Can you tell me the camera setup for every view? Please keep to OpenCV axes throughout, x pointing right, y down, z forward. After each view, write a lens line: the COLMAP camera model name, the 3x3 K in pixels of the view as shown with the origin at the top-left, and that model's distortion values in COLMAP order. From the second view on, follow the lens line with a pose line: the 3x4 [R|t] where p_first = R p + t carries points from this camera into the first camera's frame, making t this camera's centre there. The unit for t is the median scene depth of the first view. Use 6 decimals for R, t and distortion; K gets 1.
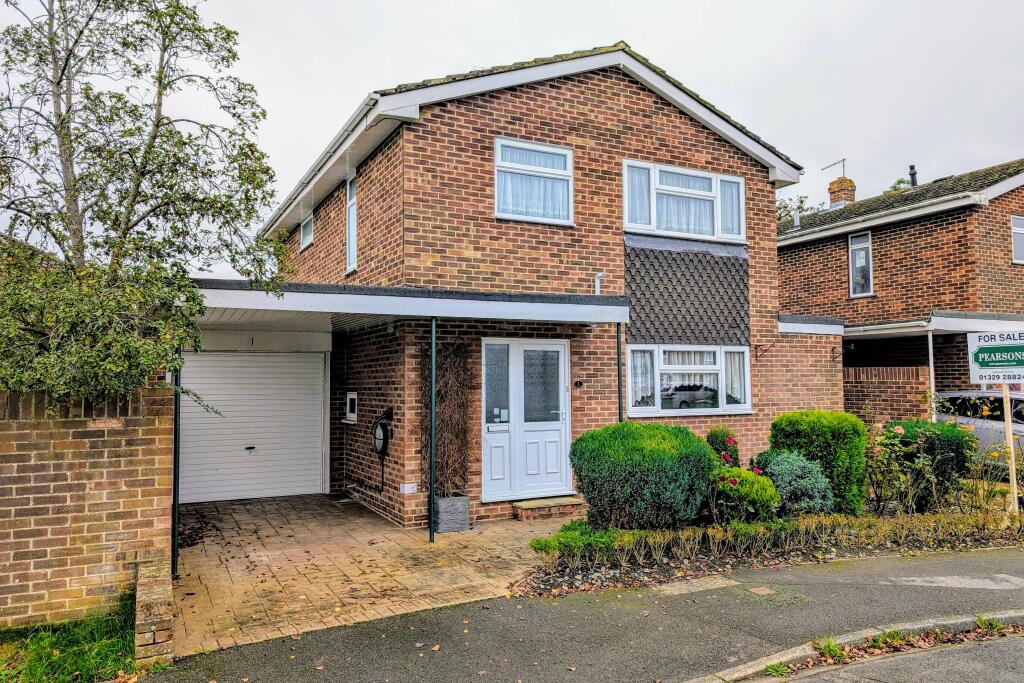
lens RADIAL K [[701.2, 0, 506.0], [0, 701.2, 346.1], [0, 0, 1]] dist [0.033348, 0.000026]
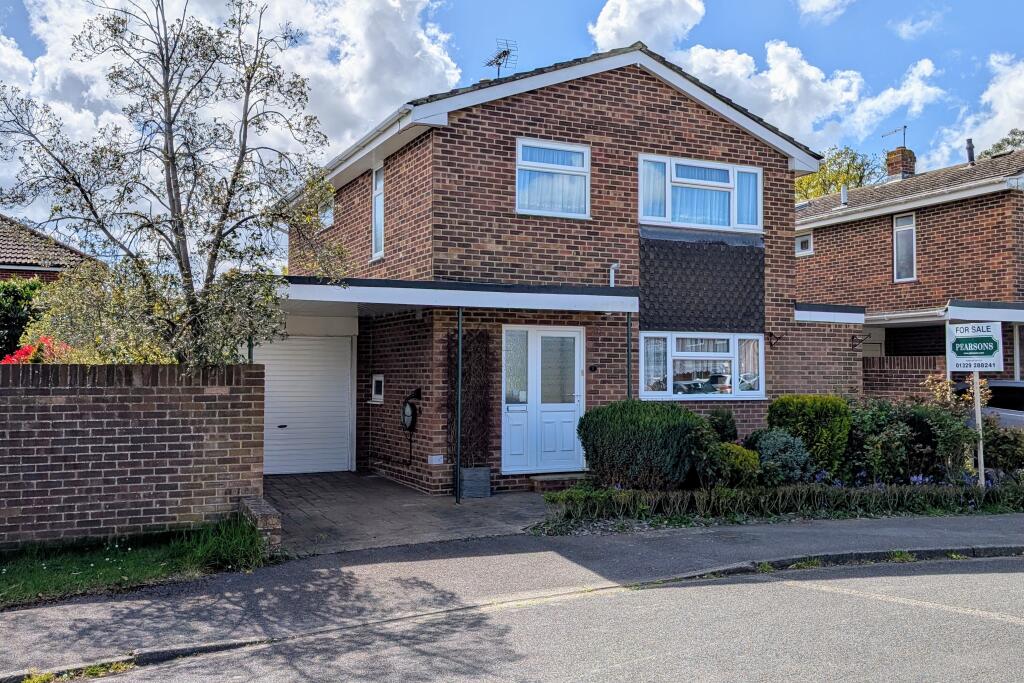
lens RADIAL K [[858.9, 0, 513.3], [0, 858.9, 343.9], [0, 0, 1]] dist [0.007934, 0.001096]
pose [[0.999753, 0.009758, -0.019975, 0.008294], [-0.009390, 0.999786, 0.018453, -0.006400], [0.020151, -0.018261, 0.999630, -0.305820]]
